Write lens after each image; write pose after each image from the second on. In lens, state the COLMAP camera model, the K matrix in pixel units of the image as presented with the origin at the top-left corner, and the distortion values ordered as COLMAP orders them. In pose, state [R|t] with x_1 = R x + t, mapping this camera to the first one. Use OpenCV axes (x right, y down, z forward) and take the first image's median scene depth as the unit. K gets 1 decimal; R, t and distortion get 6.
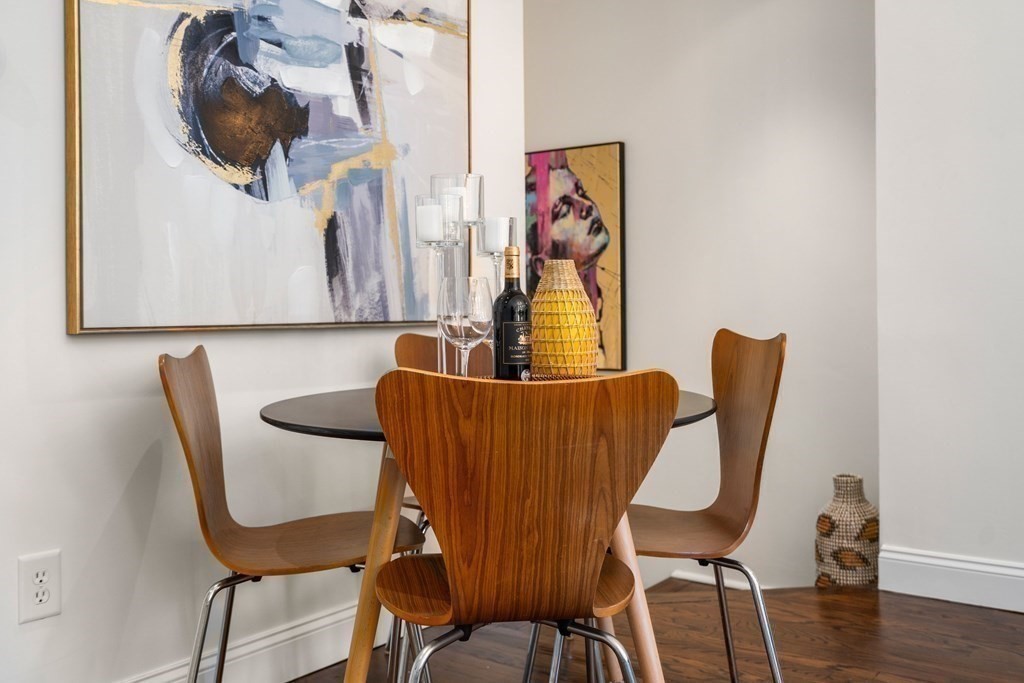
lens RADIAL K [[763.4, 0, 512.4], [0, 763.4, 407.5], [0, 0, 1]] dist [0.002562, 0.000963]
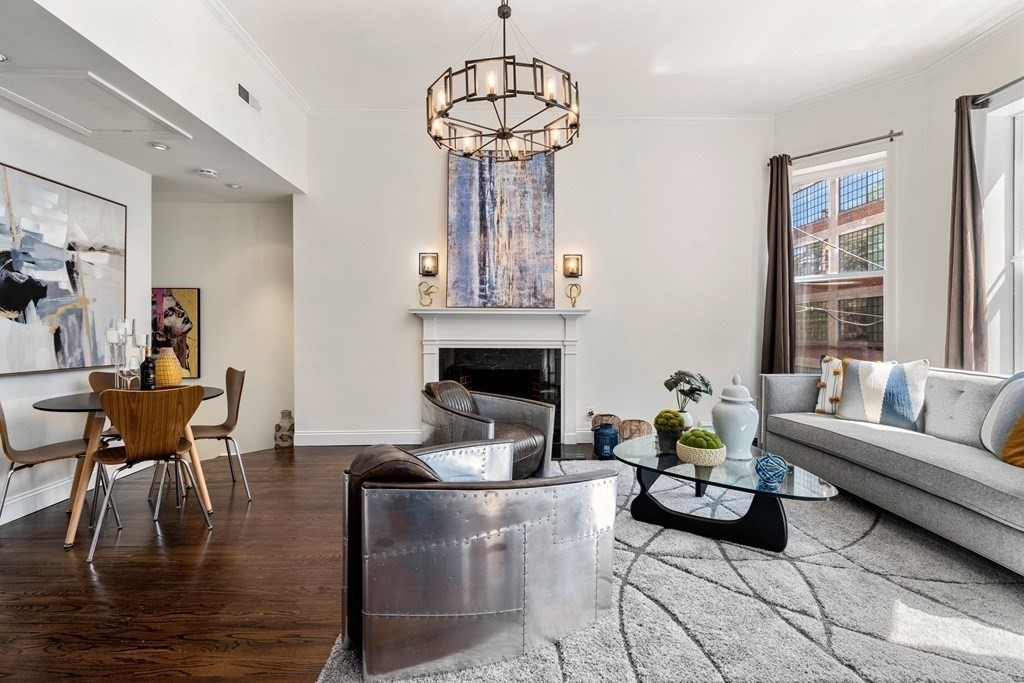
lens RADIAL K [[462.8, 0, 514.7], [0, 462.8, 329.6], [0, 0, 1]] dist [-0.002043, 0.000172]
pose [[0.765544, 0.014202, 0.643227, -0.057393], [0.052335, 0.995069, -0.084257, -0.031897], [-0.641251, 0.098166, 0.761026, -1.178214]]
